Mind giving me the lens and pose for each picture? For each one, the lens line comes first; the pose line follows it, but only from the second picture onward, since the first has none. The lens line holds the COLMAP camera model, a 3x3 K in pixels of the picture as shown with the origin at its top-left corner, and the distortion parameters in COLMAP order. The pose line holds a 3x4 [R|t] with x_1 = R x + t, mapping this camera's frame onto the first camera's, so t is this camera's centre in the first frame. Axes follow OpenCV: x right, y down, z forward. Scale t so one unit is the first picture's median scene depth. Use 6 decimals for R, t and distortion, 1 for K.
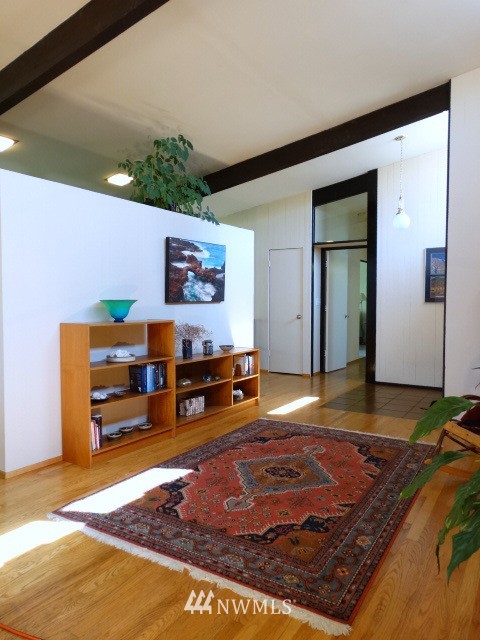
lens RADIAL K [[492.6, 0, 240.0], [0, 492.6, 320.0], [0, 0, 1]] dist [-0.007404, -0.004686]
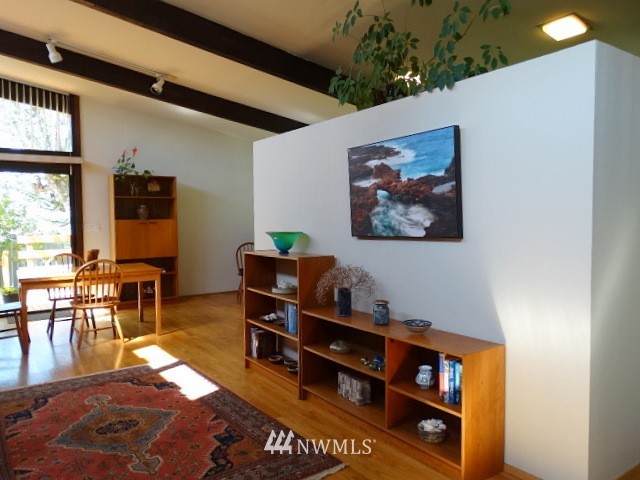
lens RADIAL K [[492.6, 0, 320.0], [0, 492.6, 240.0], [0, 0, 1]] dist [-0.007404, -0.004686]
pose [[-0.409383, 0.036629, -0.911627, 0.534427], [-0.029658, 0.998131, 0.053424, -0.065987], [0.911880, 0.048908, -0.407532, 1.213428]]
